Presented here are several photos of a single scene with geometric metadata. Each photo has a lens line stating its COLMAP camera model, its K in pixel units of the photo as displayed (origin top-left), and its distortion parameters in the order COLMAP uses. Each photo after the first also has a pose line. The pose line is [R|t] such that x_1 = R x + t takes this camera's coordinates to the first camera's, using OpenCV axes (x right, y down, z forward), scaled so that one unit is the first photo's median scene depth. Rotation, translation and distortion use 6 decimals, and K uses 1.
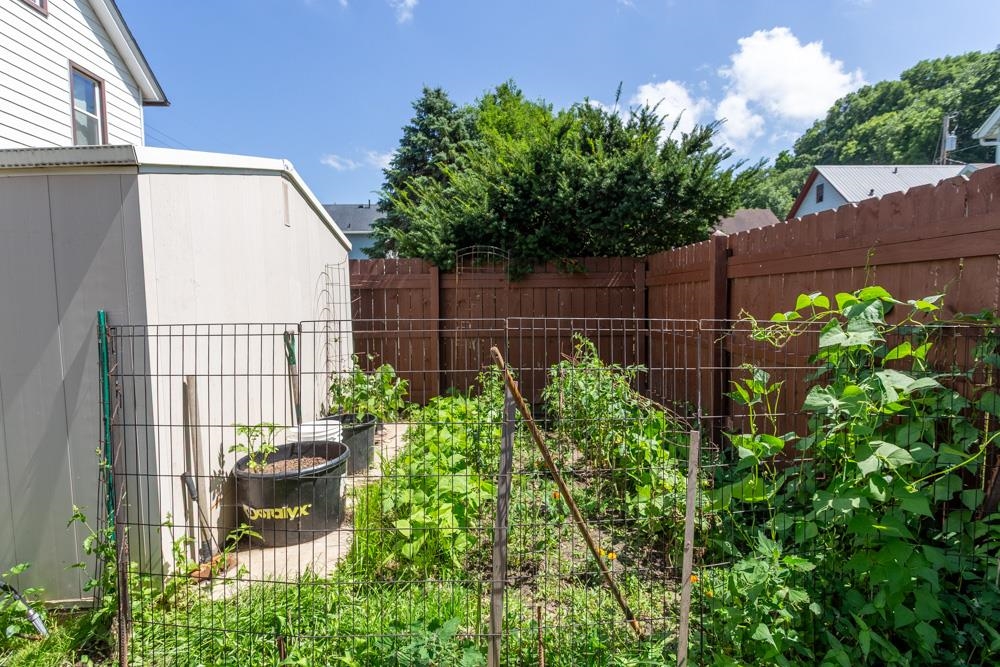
lens RADIAL K [[495.5, 0, 498.7], [0, 495.5, 335.1], [0, 0, 1]] dist [0.001228, -0.000217]
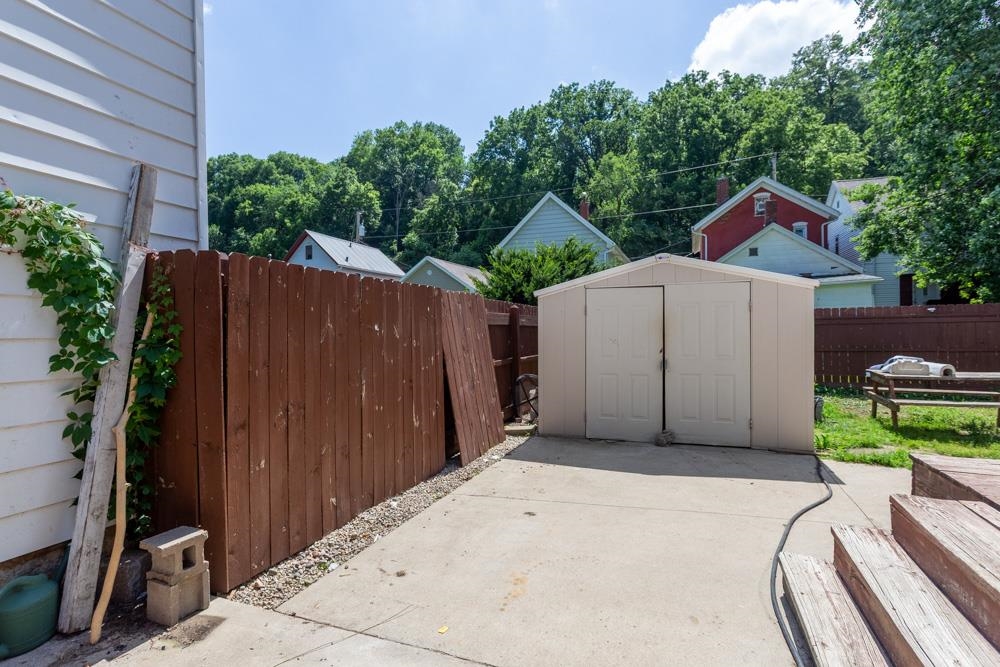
lens RADIAL K [[477.0, 0, 517.7], [0, 477.0, 335.6], [0, 0, 1]] dist [0.000783, 0.001591]
pose [[0.371018, 0.000526, 0.928626, -0.444372], [0.070954, 0.997060, -0.028914, -0.006813], [-0.925911, 0.076617, 0.369890, 0.135342]]
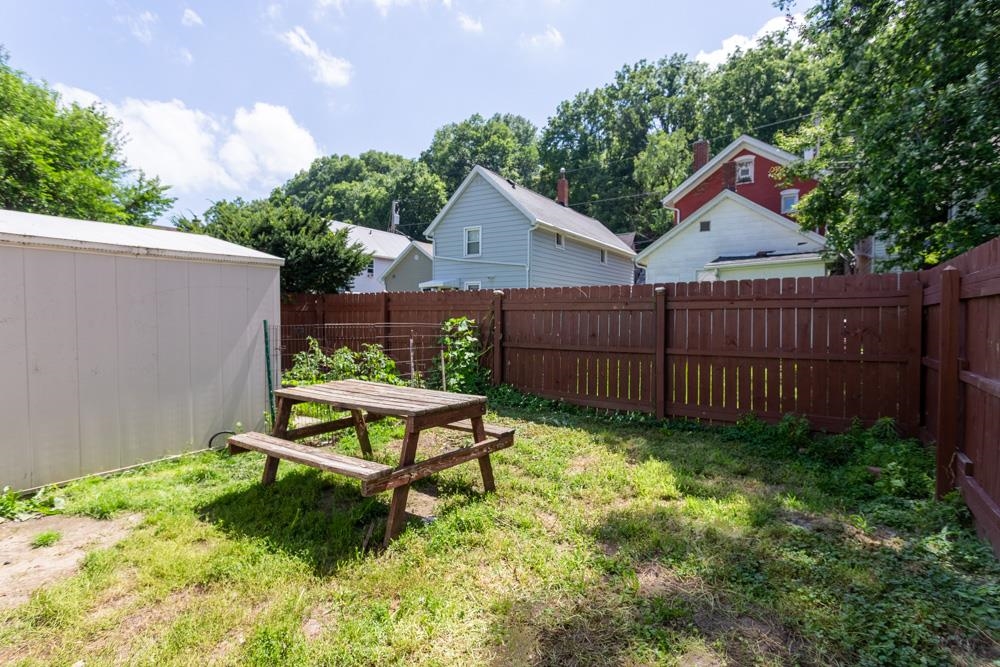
lens RADIAL K [[477.0, 0, 505.8], [0, 477.0, 319.5], [0, 0, 1]] dist [0.000783, 0.001591]
pose [[0.559330, 0.021886, 0.828656, -0.192271], [0.039014, 0.997849, -0.052688, 0.011890], [-0.828026, 0.061799, 0.557273, -0.125908]]
